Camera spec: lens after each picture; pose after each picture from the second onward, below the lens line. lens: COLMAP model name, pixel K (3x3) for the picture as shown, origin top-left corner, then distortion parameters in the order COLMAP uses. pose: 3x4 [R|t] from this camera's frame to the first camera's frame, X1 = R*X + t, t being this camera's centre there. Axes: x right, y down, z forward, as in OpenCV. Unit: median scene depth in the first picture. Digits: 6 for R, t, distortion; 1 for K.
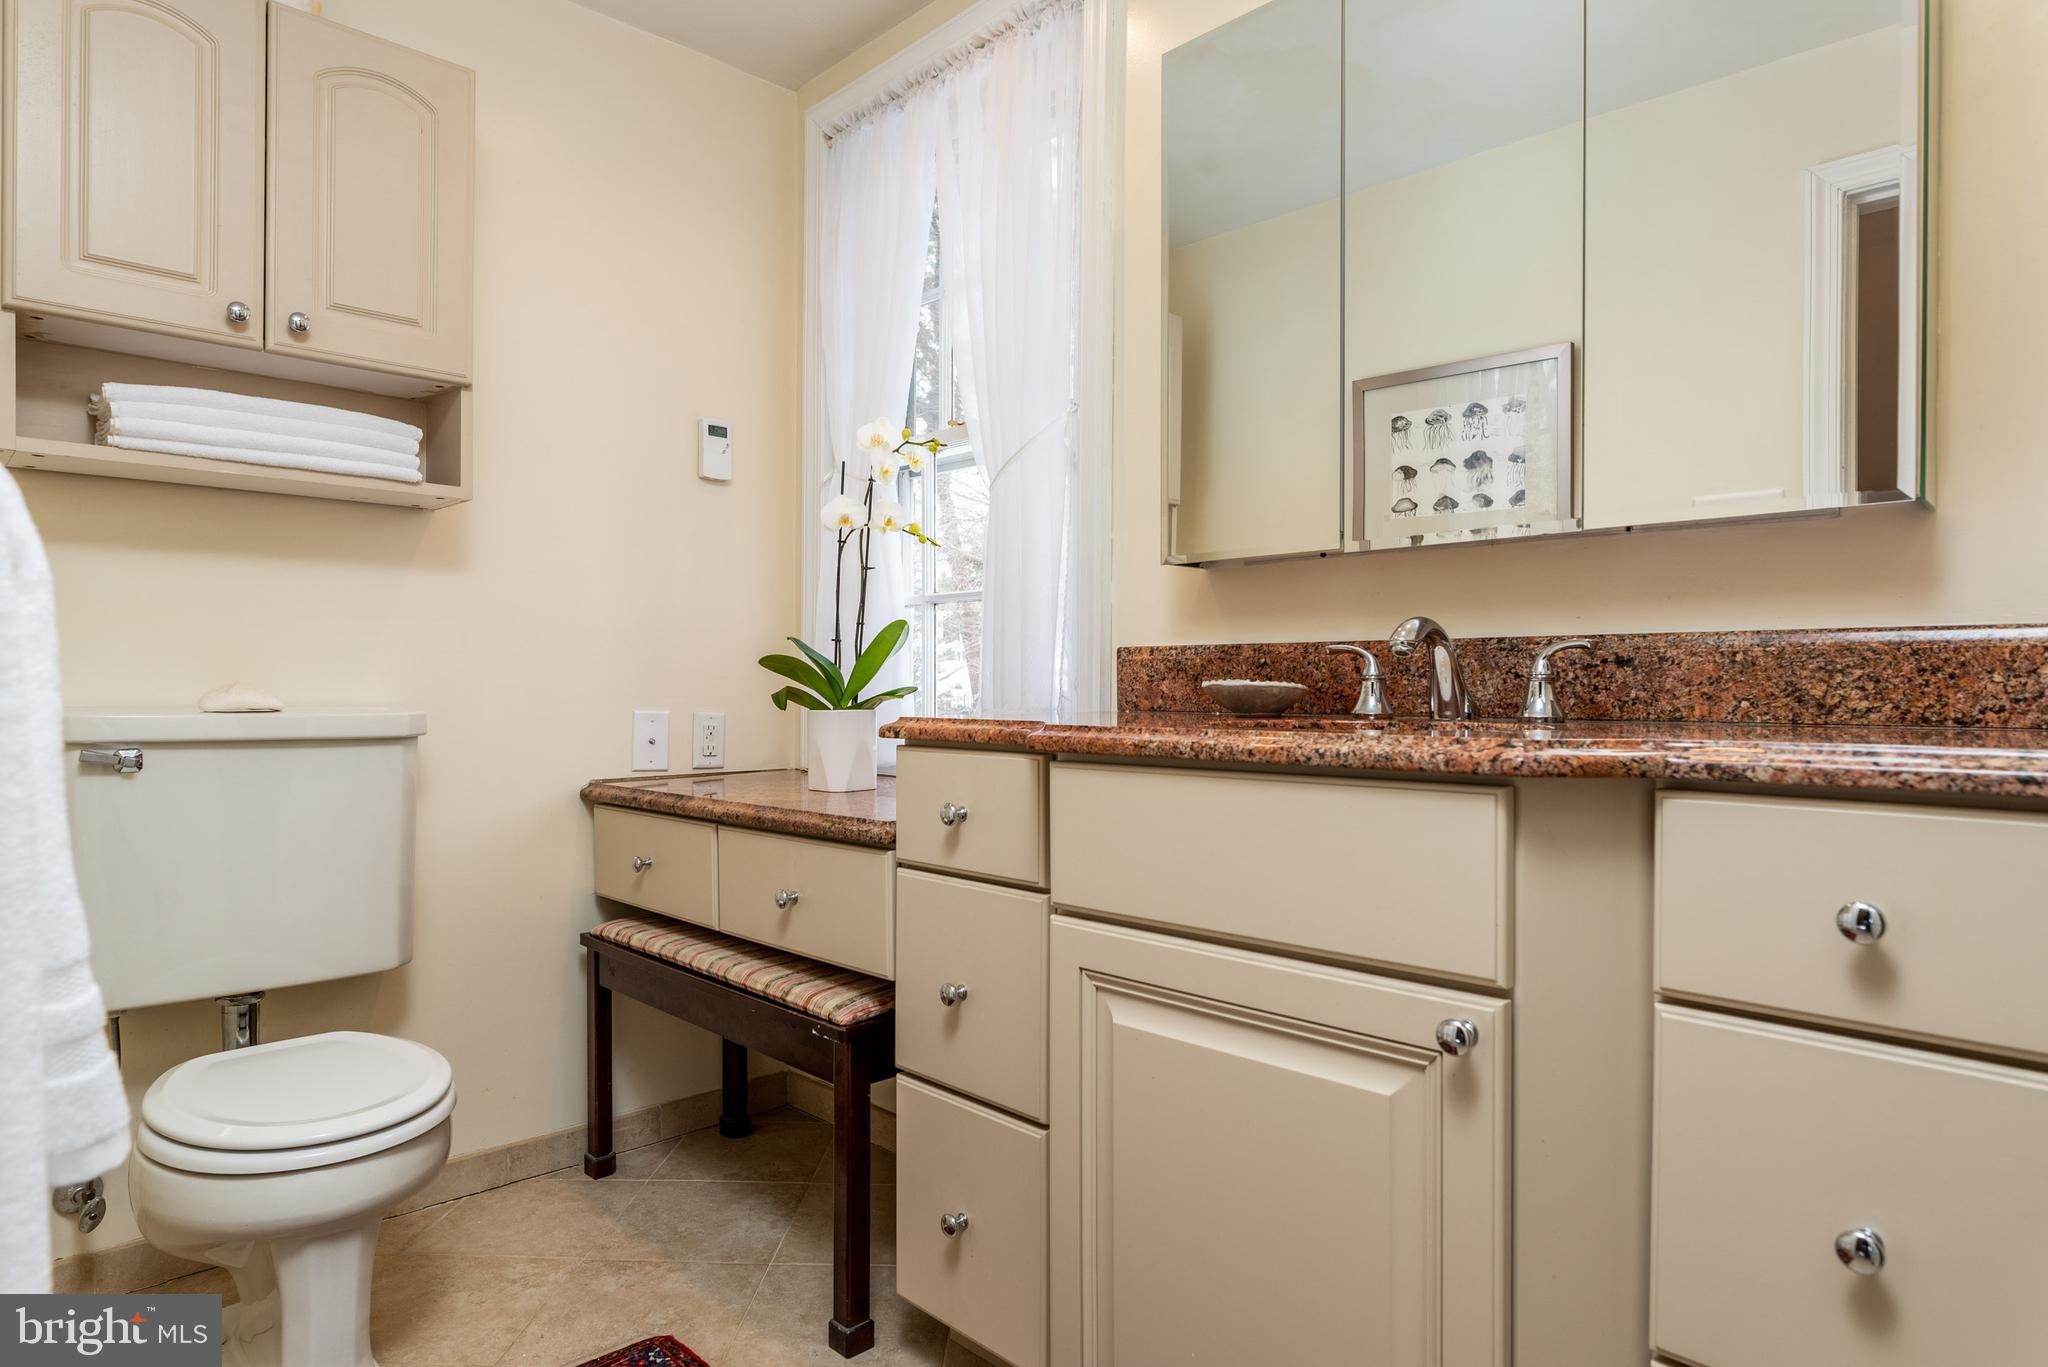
lens RADIAL K [[1200.5, 0, 1026.0], [0, 1200.5, 689.1], [0, 0, 1]] dist [-0.004236, -0.001796]
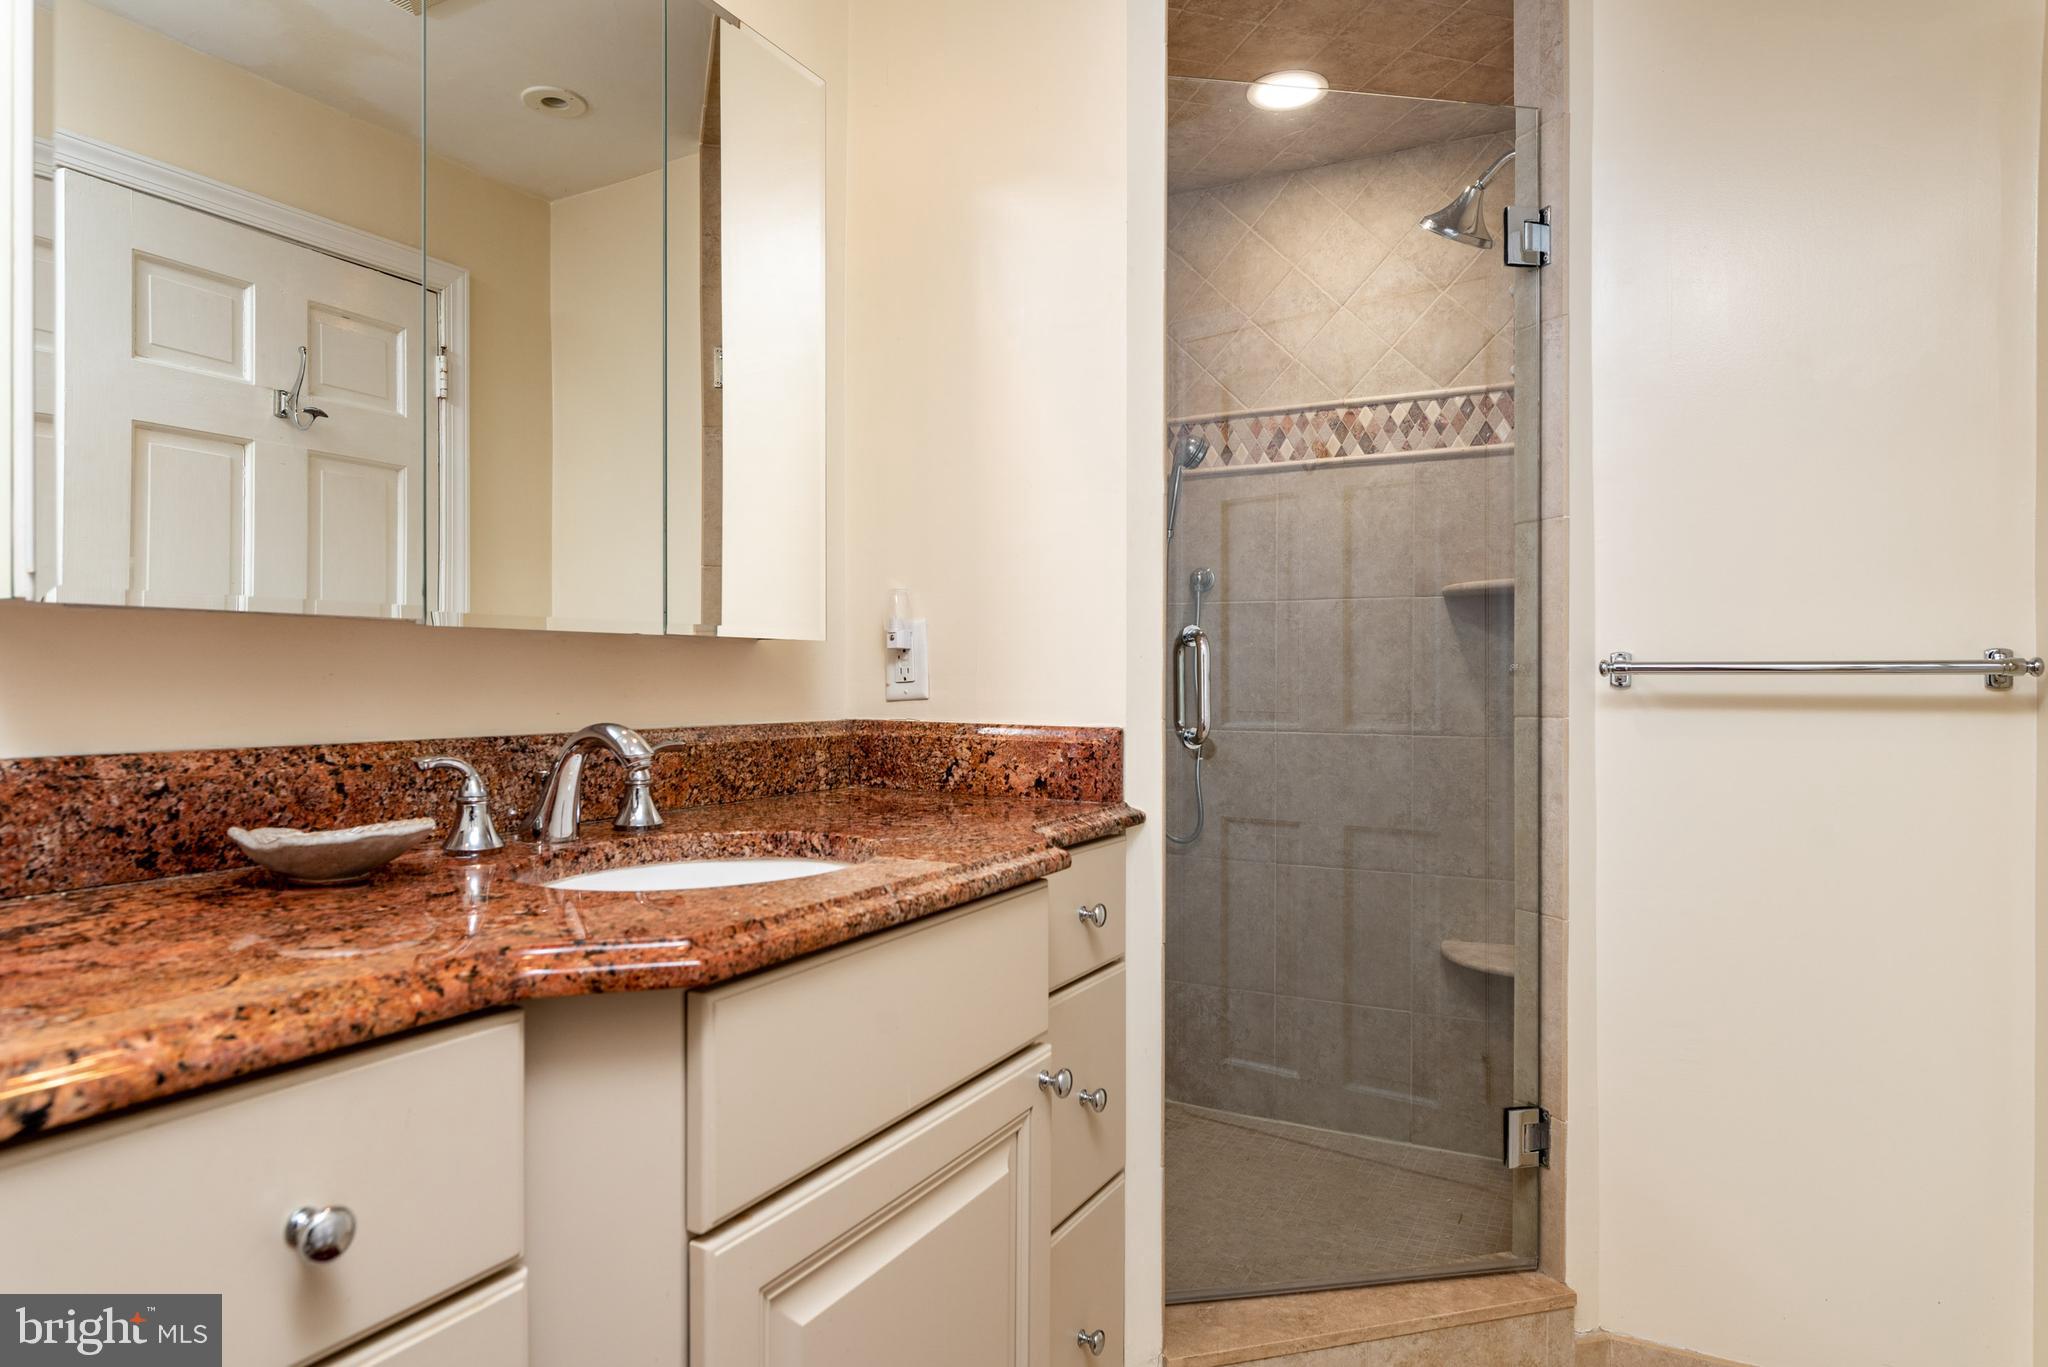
lens RADIAL K [[1200.5, 0, 1025.3], [0, 1200.5, 678.6], [0, 0, 1]] dist [-0.004236, -0.001796]
pose [[-0.293921, -0.011824, 0.955757, -0.566652], [-0.012242, 0.999888, 0.008605, -0.102935], [-0.955751, -0.009171, -0.294033, 0.959026]]
